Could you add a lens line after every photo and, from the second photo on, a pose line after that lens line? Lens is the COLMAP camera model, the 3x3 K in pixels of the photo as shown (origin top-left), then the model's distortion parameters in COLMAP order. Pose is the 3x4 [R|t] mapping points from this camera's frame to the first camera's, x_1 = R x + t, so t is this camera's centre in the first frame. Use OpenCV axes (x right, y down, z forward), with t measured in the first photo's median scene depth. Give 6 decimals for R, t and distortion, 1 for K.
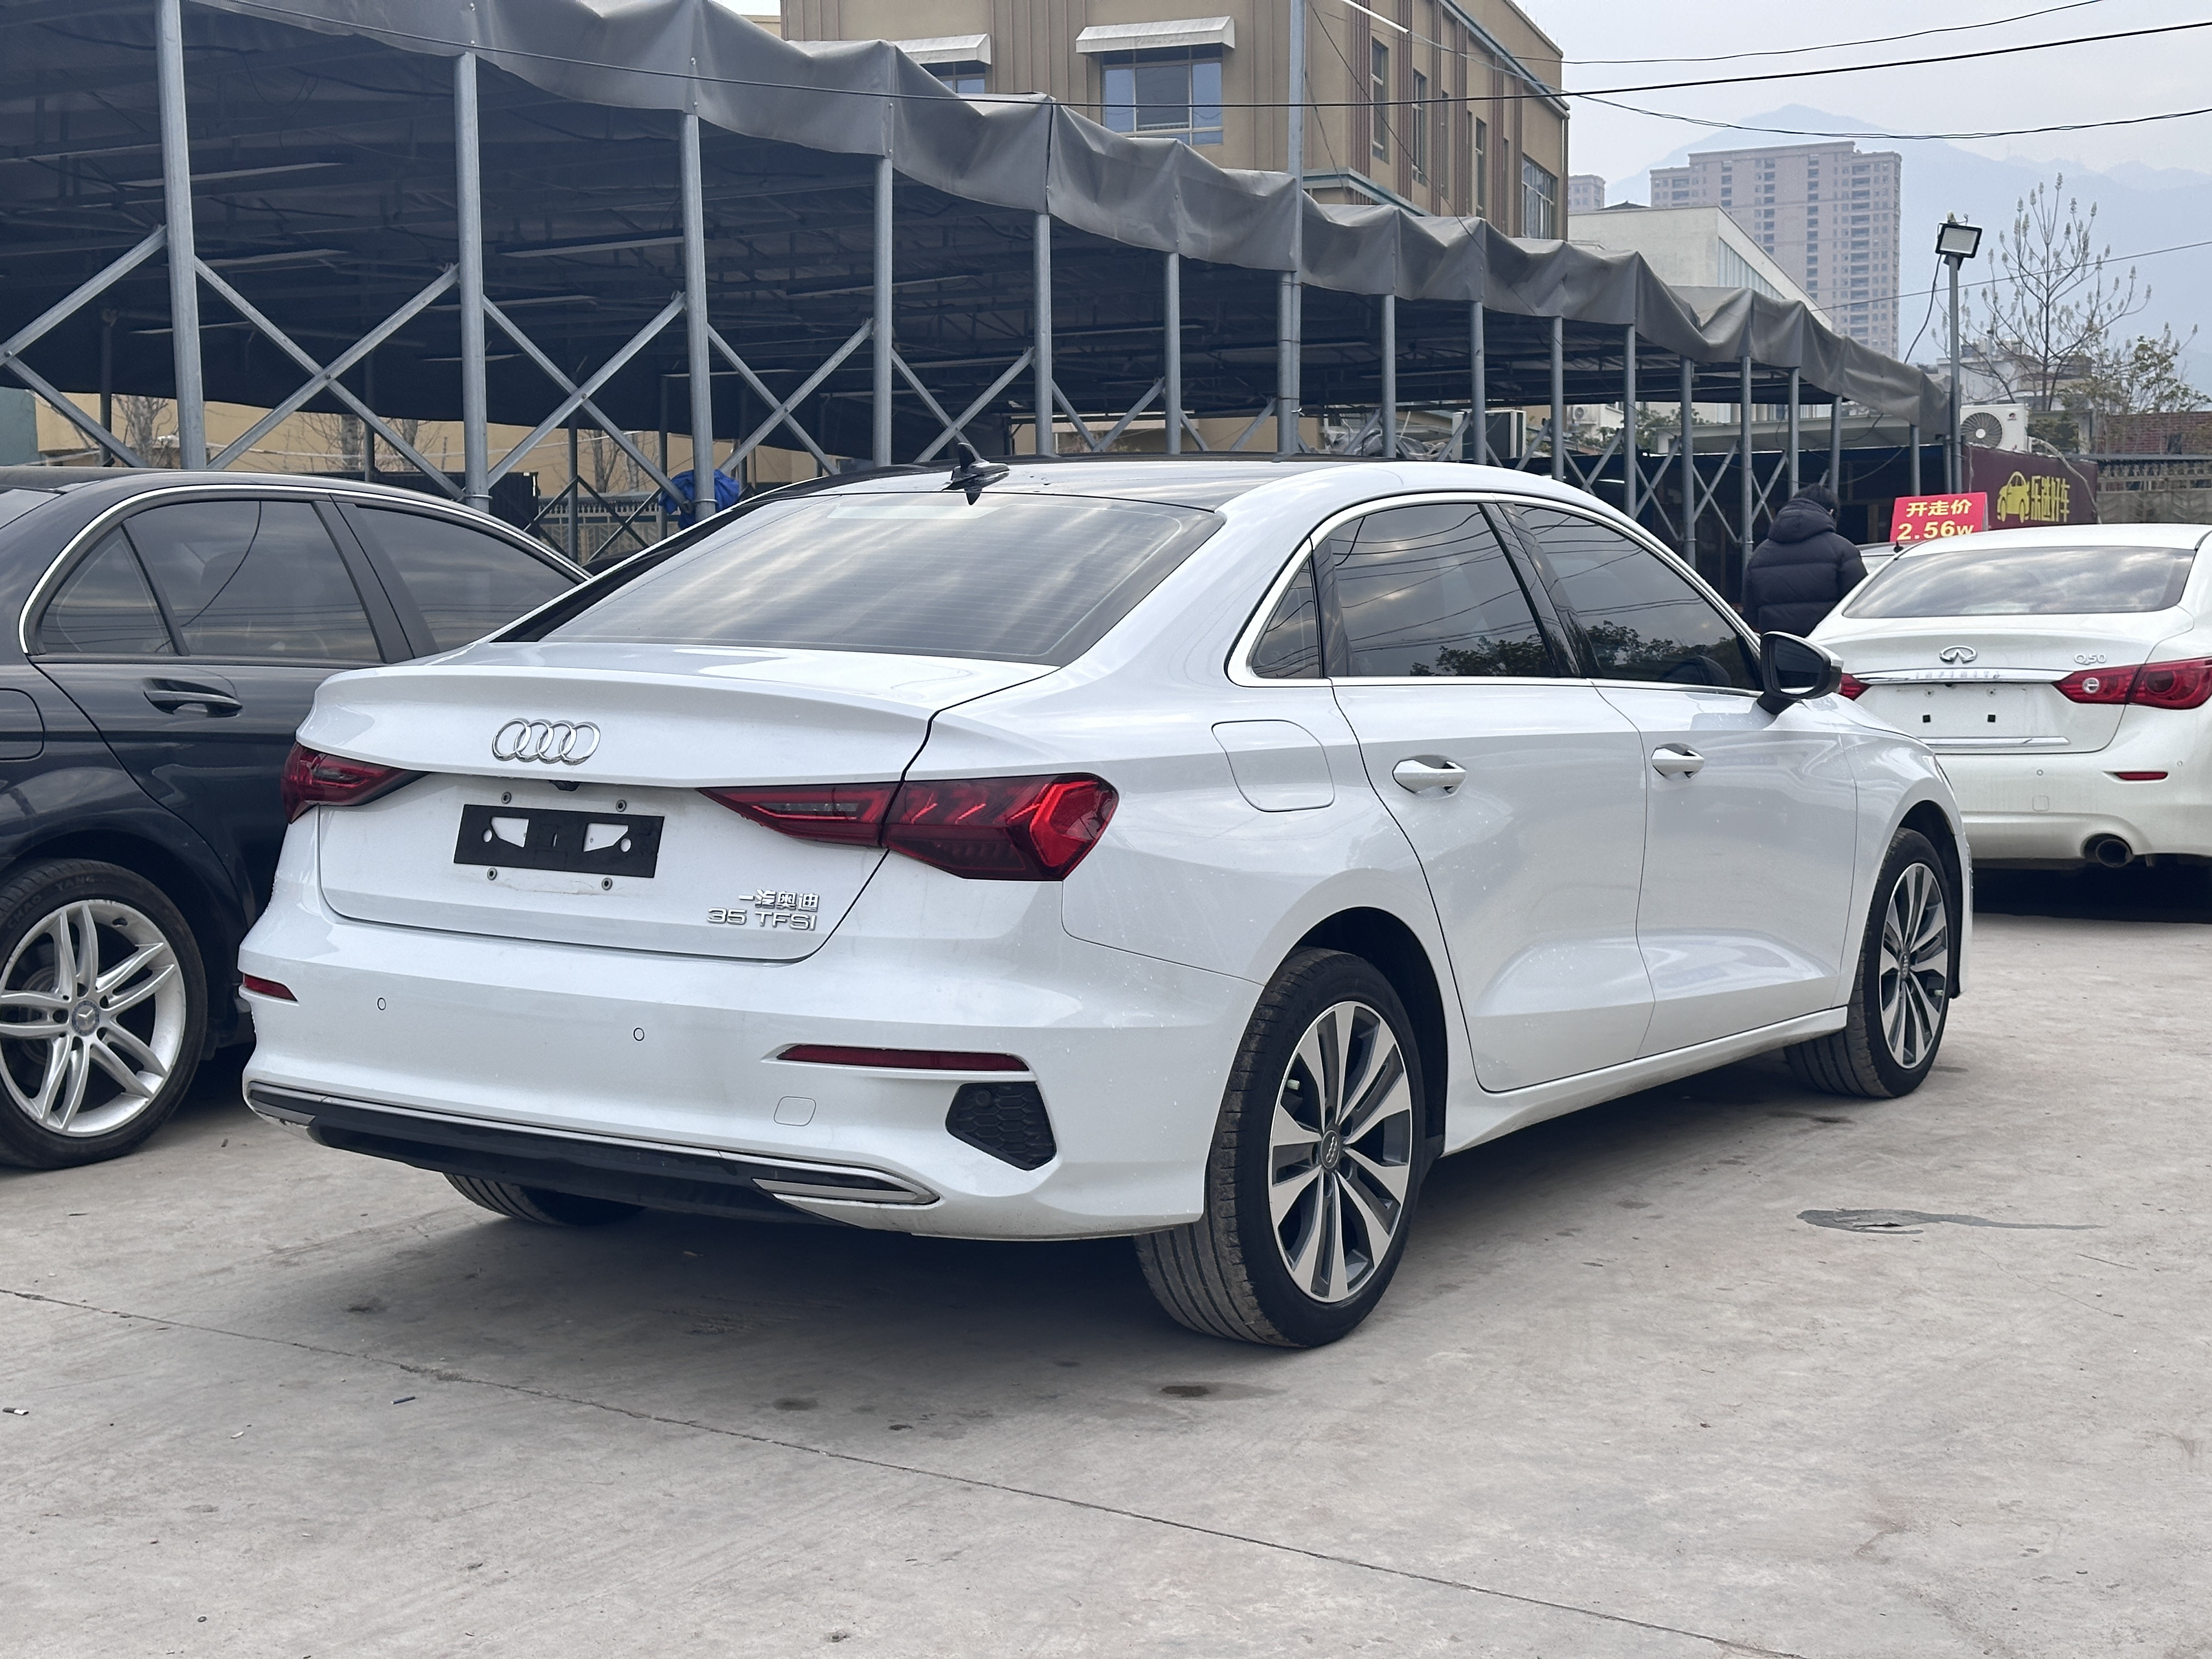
lens RADIAL K [[2987.2, 0, 1108.4], [0, 2987.2, 978.2], [0, 0, 1]] dist [0.116557, -0.094998]
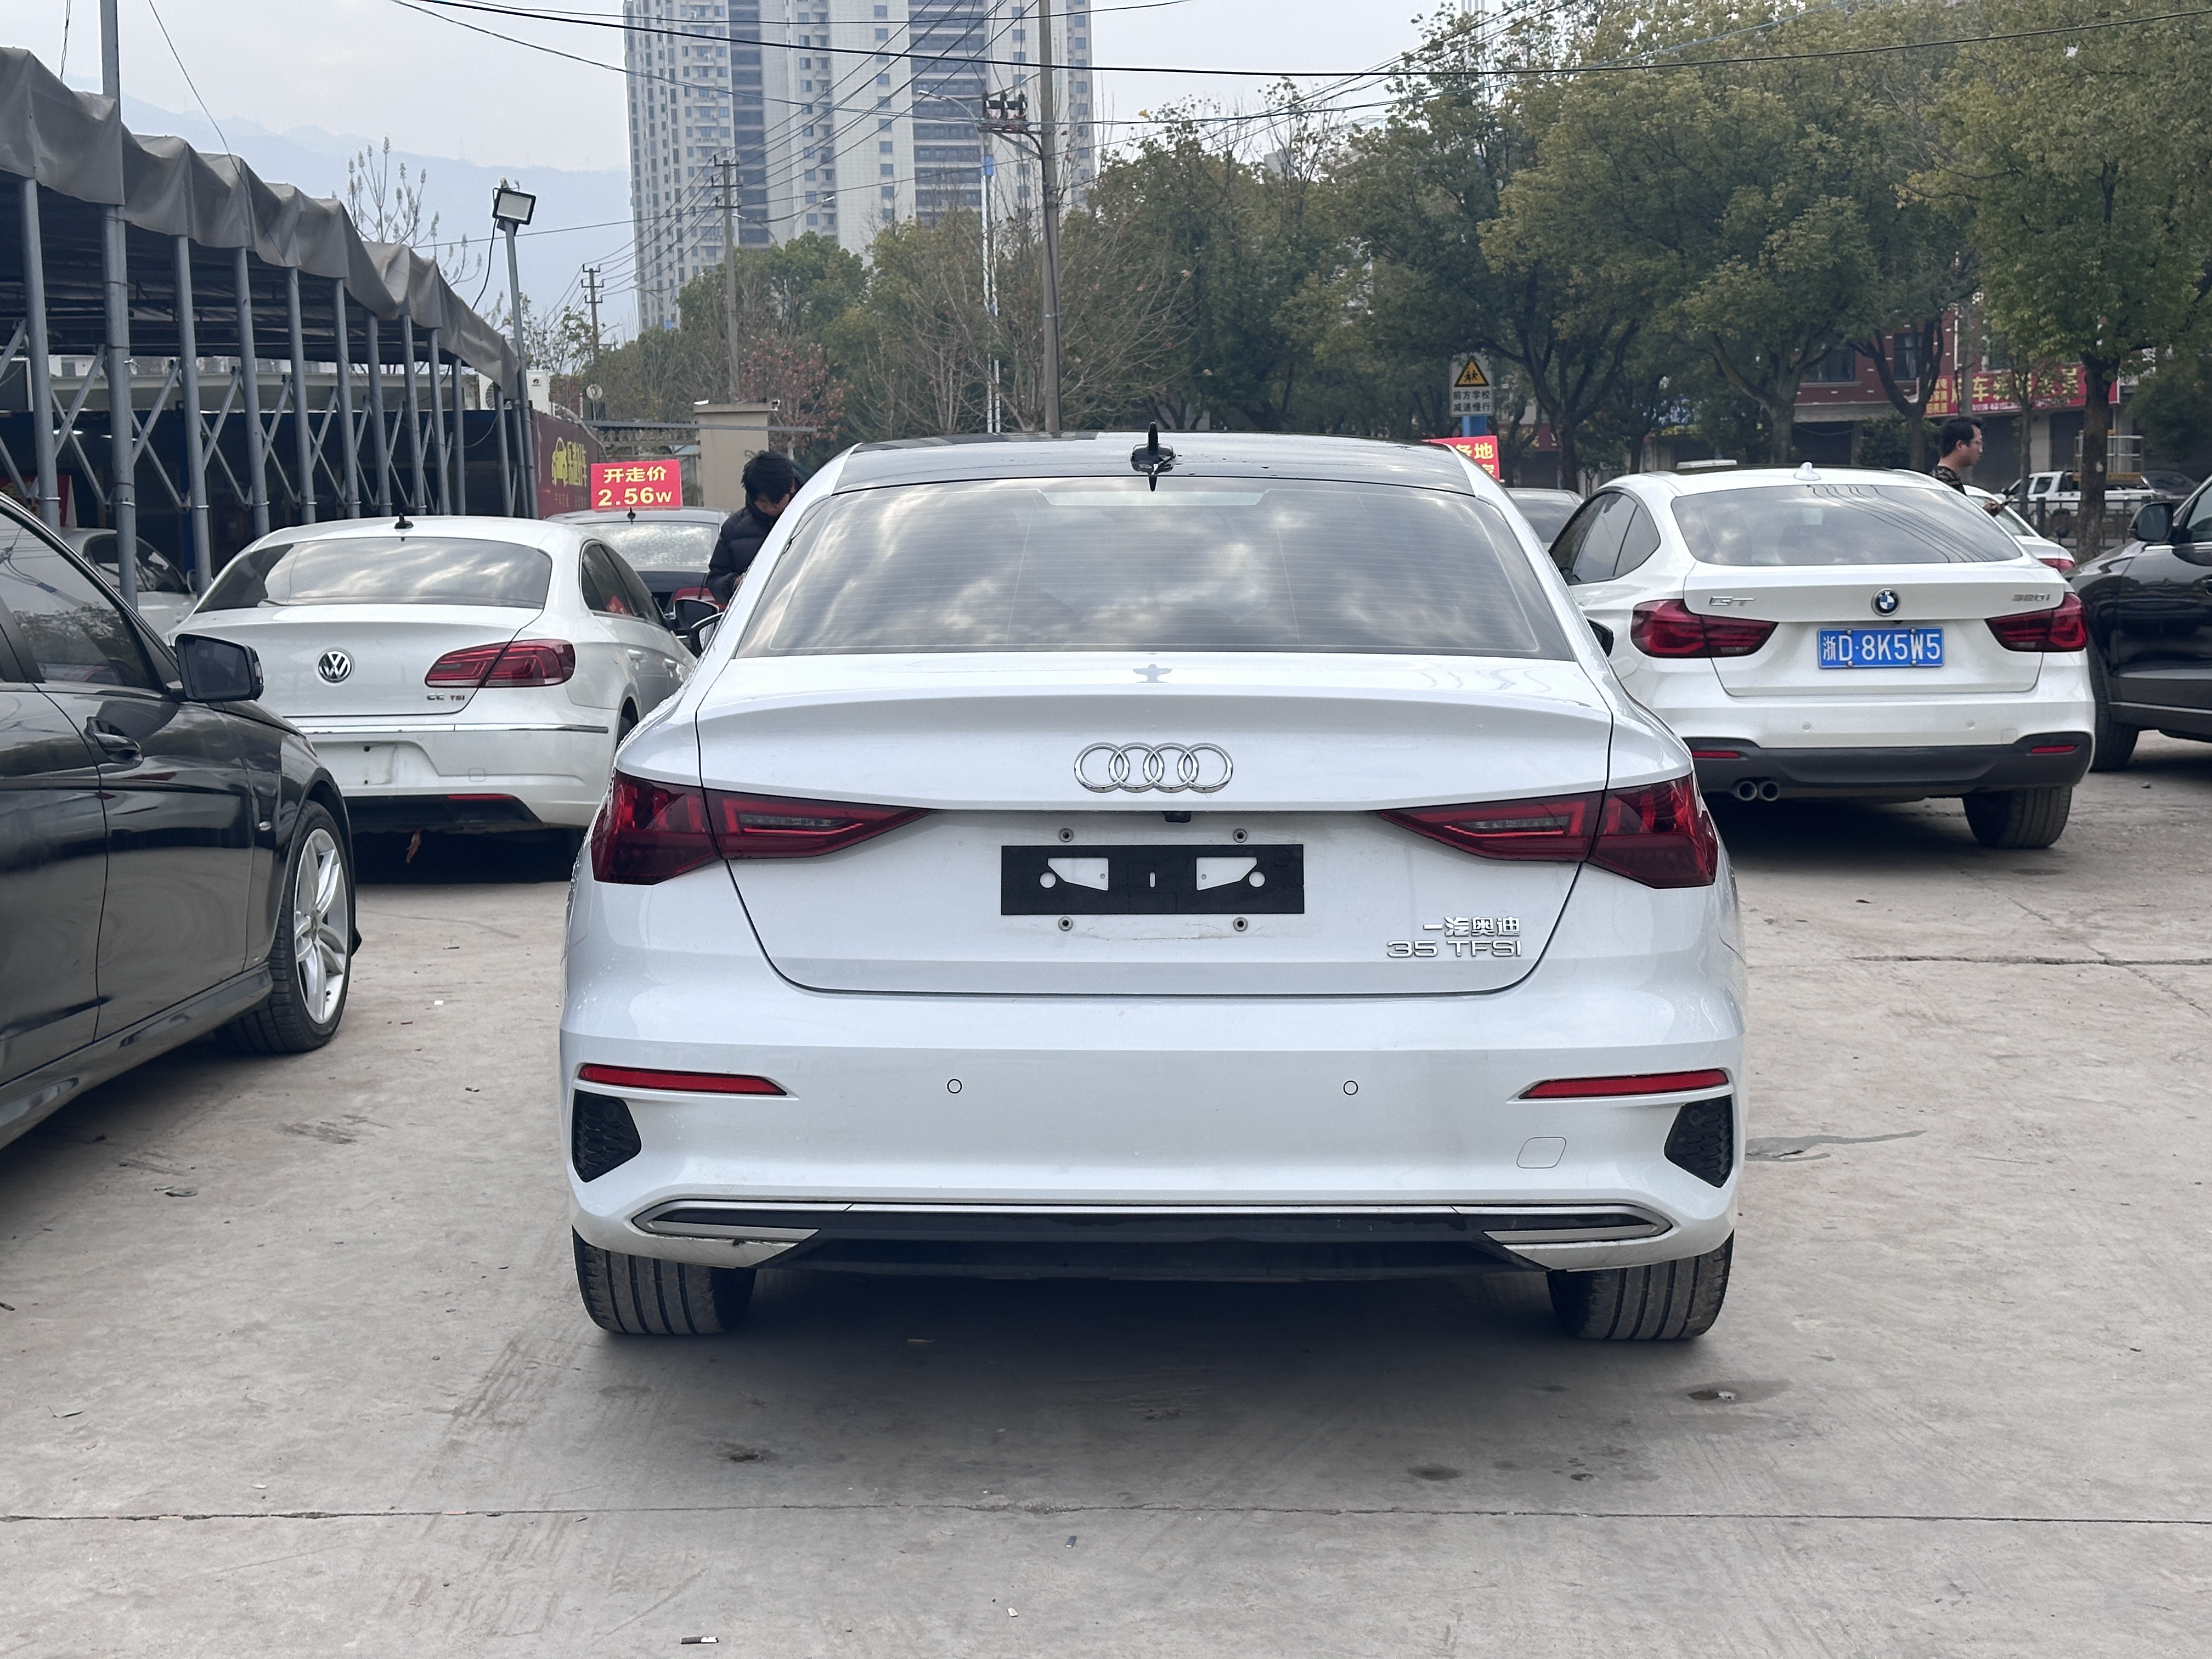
lens RADIAL K [[3037.0, 0, 1101.9], [0, 3037.0, 919.2], [0, 0, 1]] dist [0.116131, -0.104572]
pose [[0.849810, -0.074434, 0.521806, -0.650927], [0.078385, 0.996817, 0.014536, -0.047739], [-0.521227, 0.028549, 0.852940, 0.244558]]
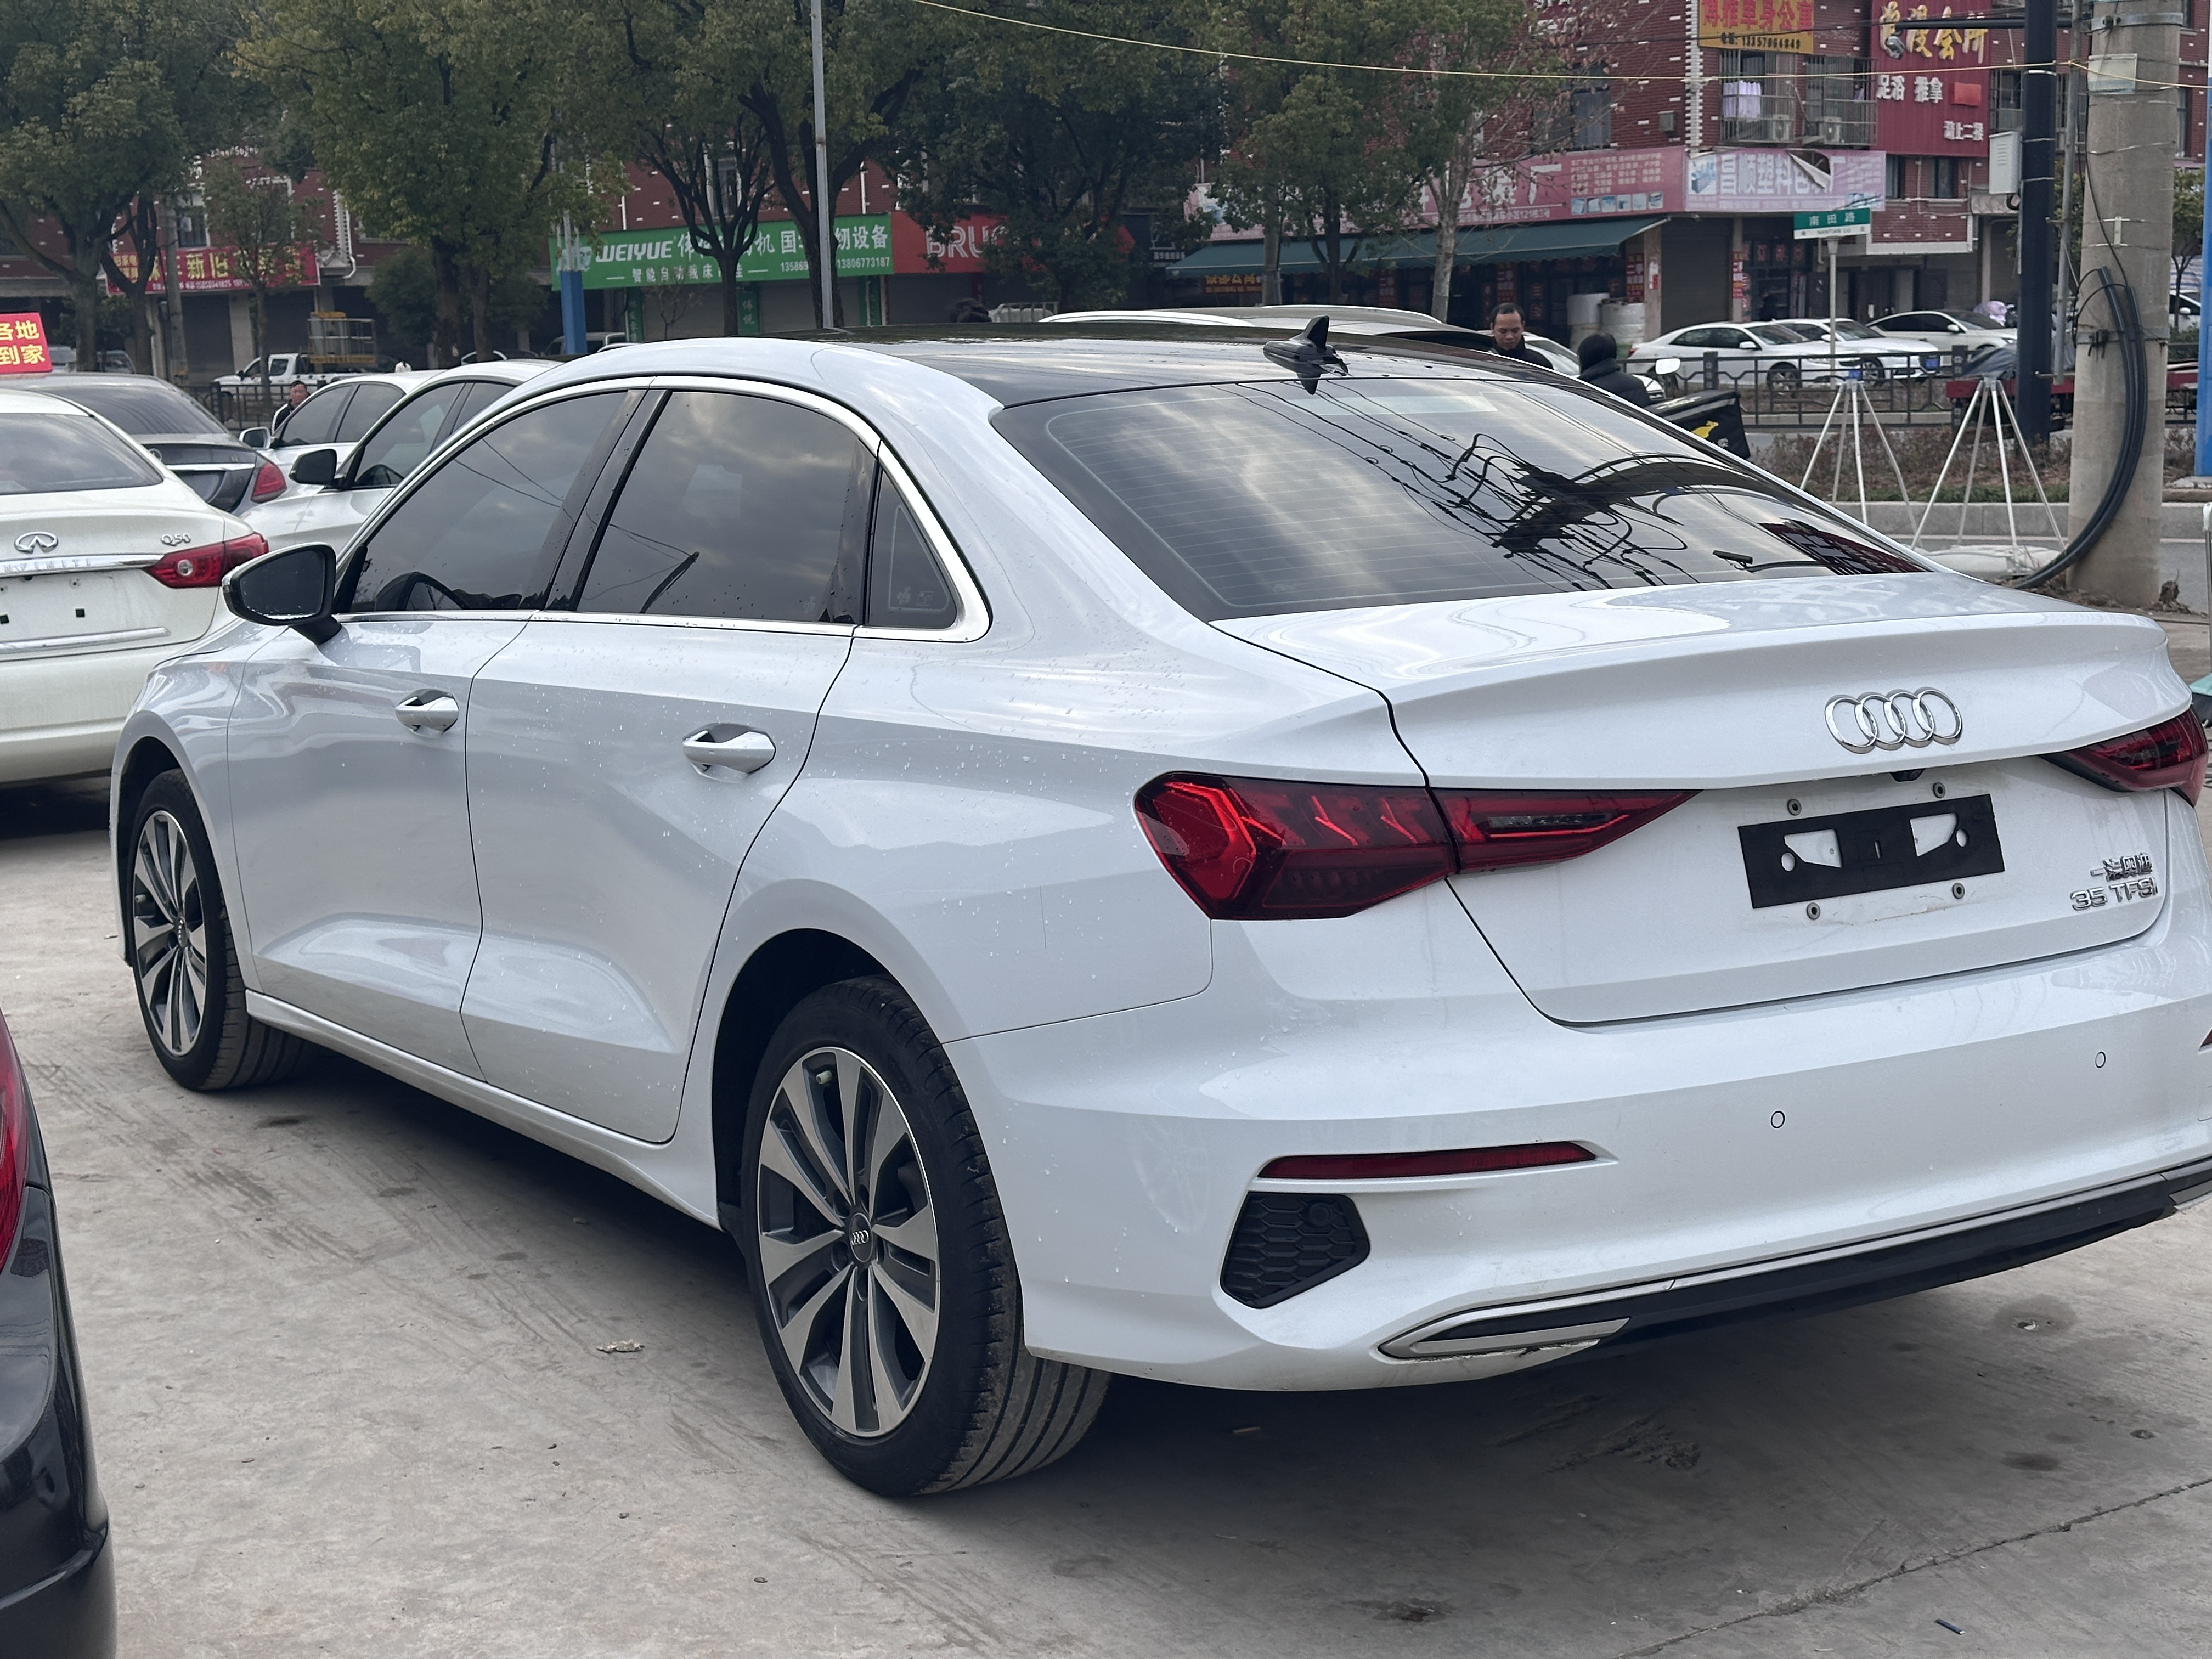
lens RADIAL K [[3037.0, 0, 1101.9], [0, 3037.0, 919.2], [0, 0, 1]] dist [0.116131, -0.104572]
pose [[0.419956, -0.167403, 0.891972, -0.940140], [0.142650, 0.982799, 0.117287, -0.144512], [-0.896263, 0.077984, 0.436612, 0.825815]]
